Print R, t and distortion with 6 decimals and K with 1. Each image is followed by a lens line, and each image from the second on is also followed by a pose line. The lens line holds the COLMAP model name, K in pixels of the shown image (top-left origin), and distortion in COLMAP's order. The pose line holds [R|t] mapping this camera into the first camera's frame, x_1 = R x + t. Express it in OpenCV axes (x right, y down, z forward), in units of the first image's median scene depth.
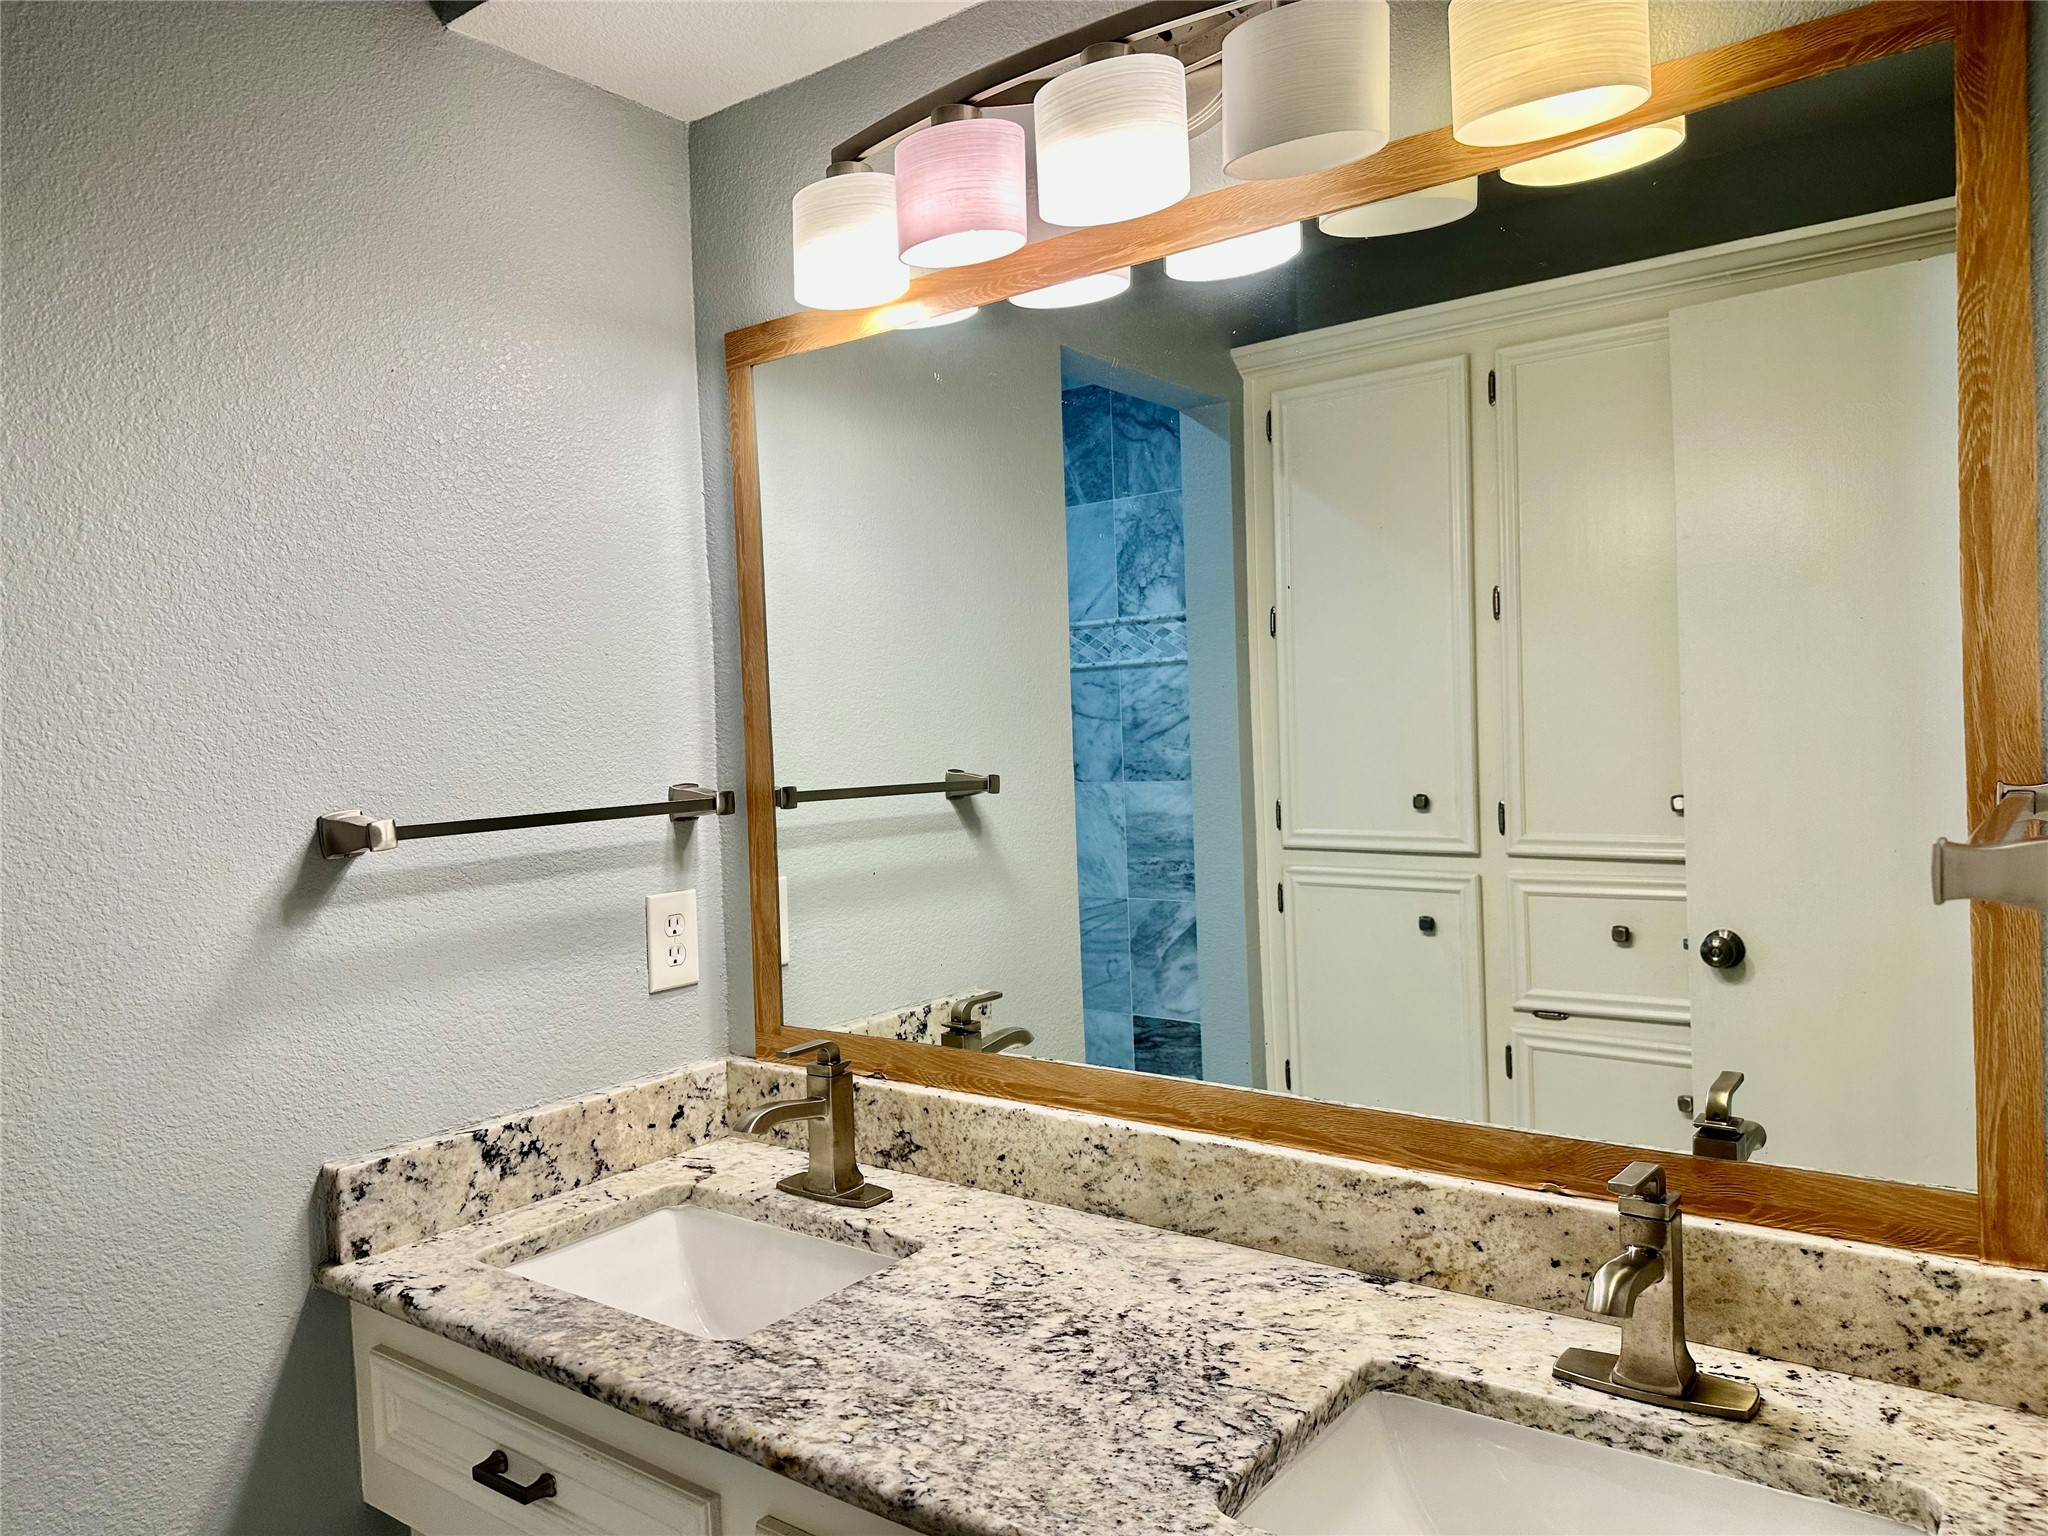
lens RADIAL K [[1439.8, 0, 1024.3], [0, 1439.8, 769.7], [0, 0, 1]] dist [0.145524, -0.271929]
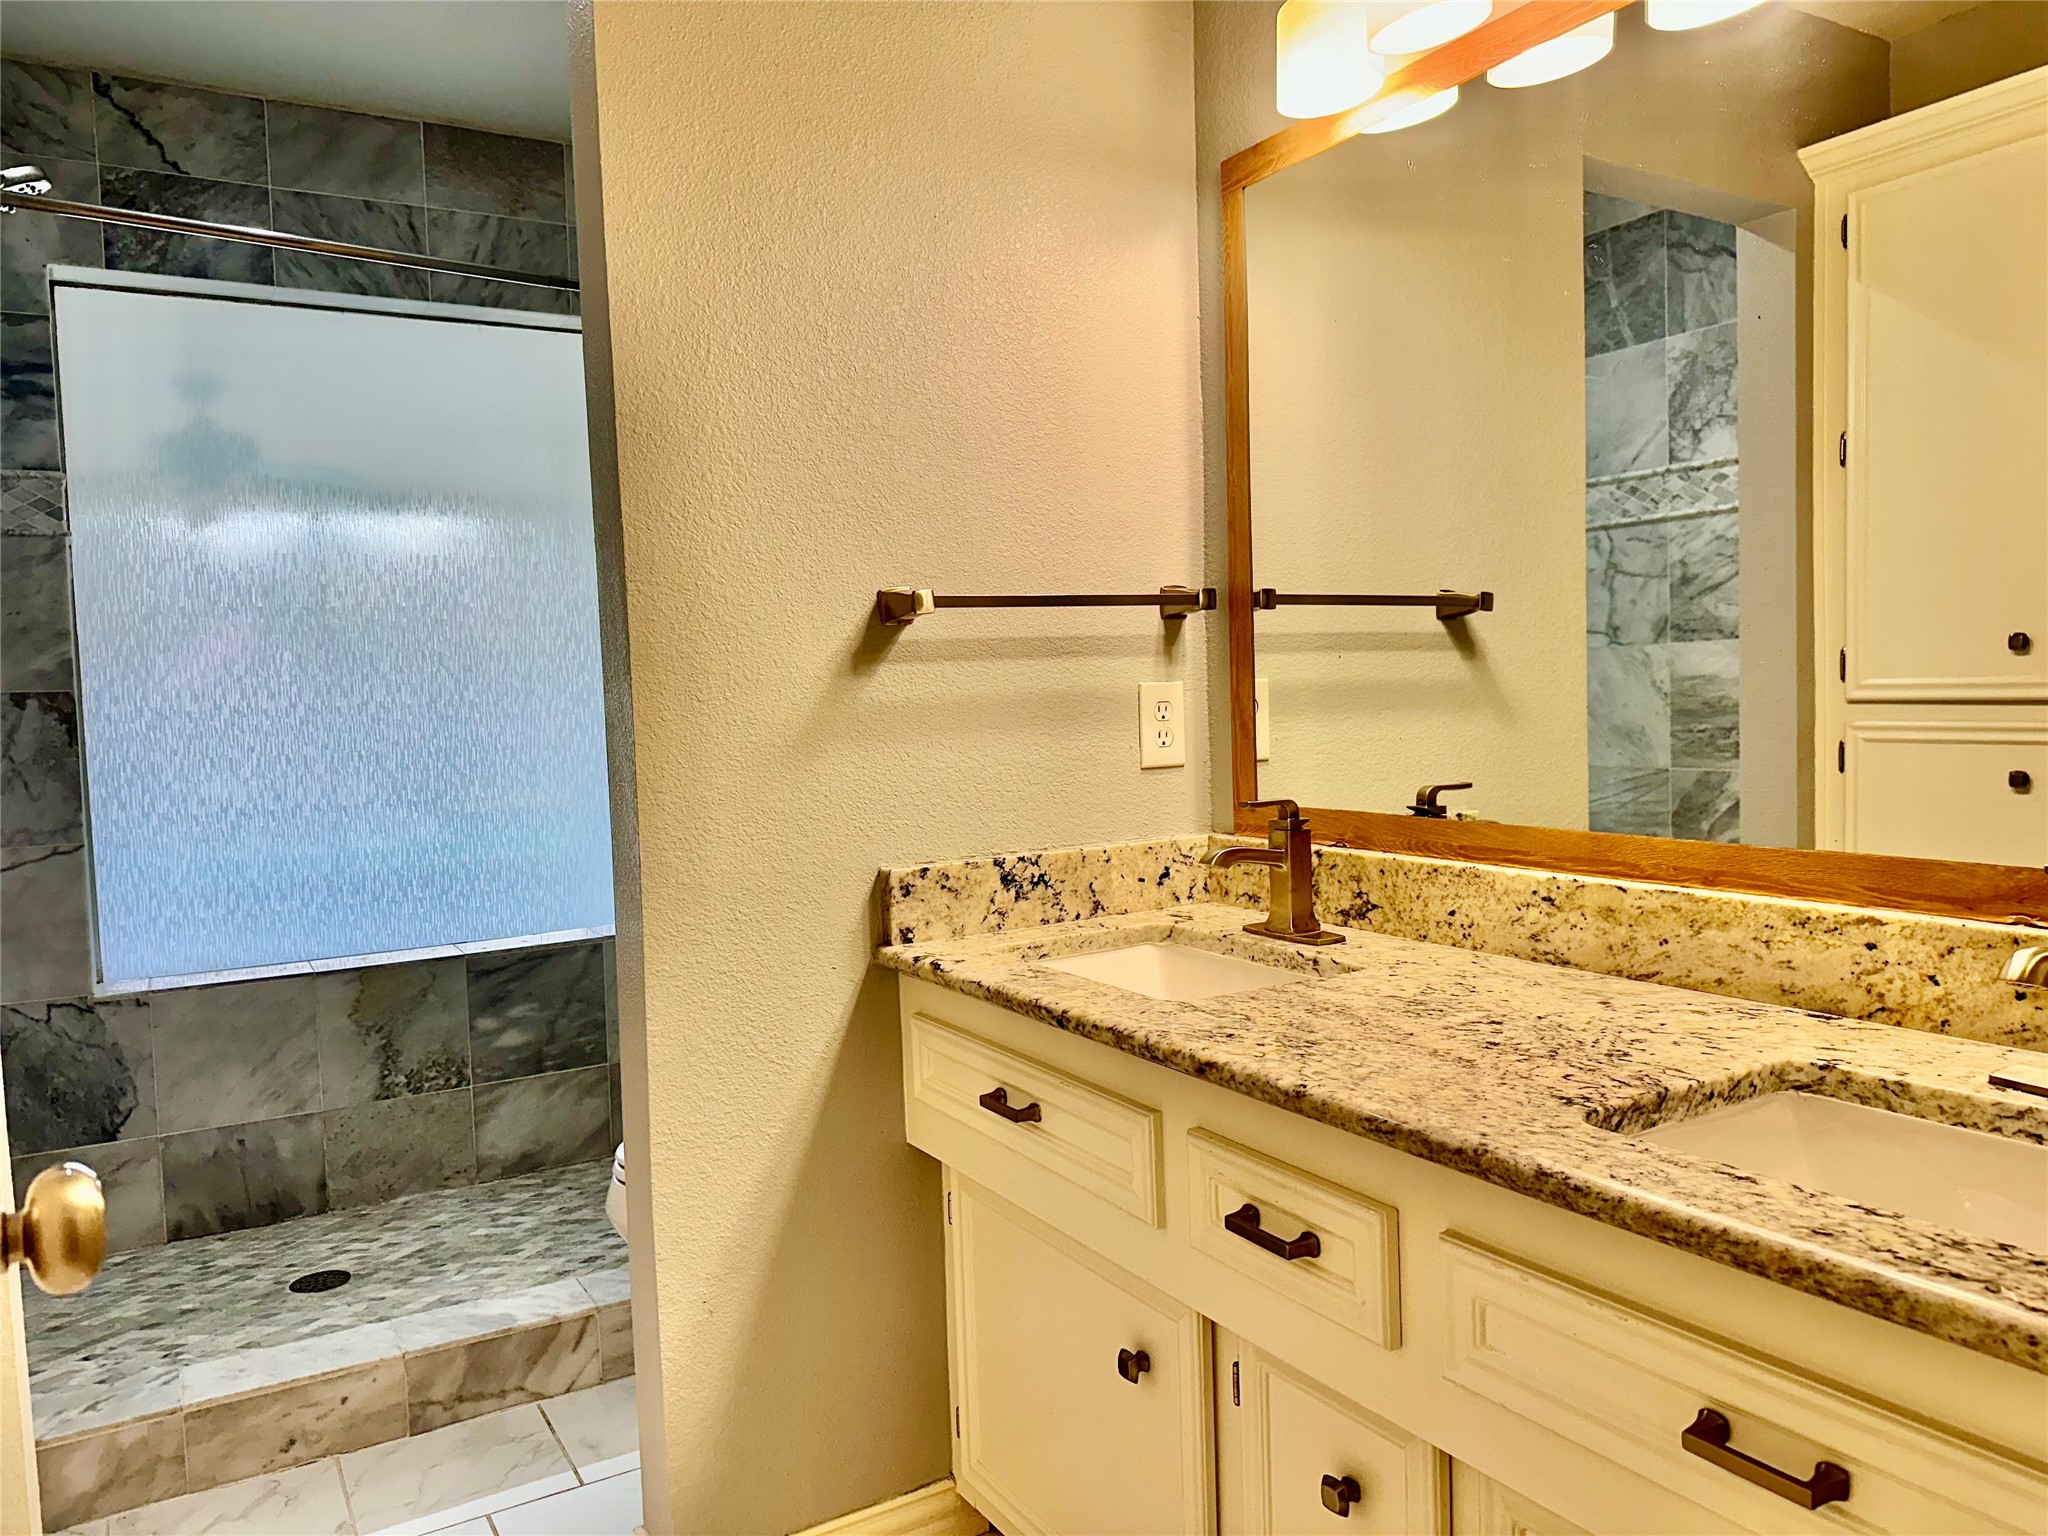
lens RADIAL K [[1439.8, 0, 1024.3], [0, 1439.8, 769.7], [0, 0, 1]] dist [0.145524, -0.271929]
pose [[0.928540, 0.026385, -0.370294, 0.080393], [-0.008968, 0.998774, 0.048680, 0.109343], [0.371124, -0.041881, 0.927638, -0.083947]]
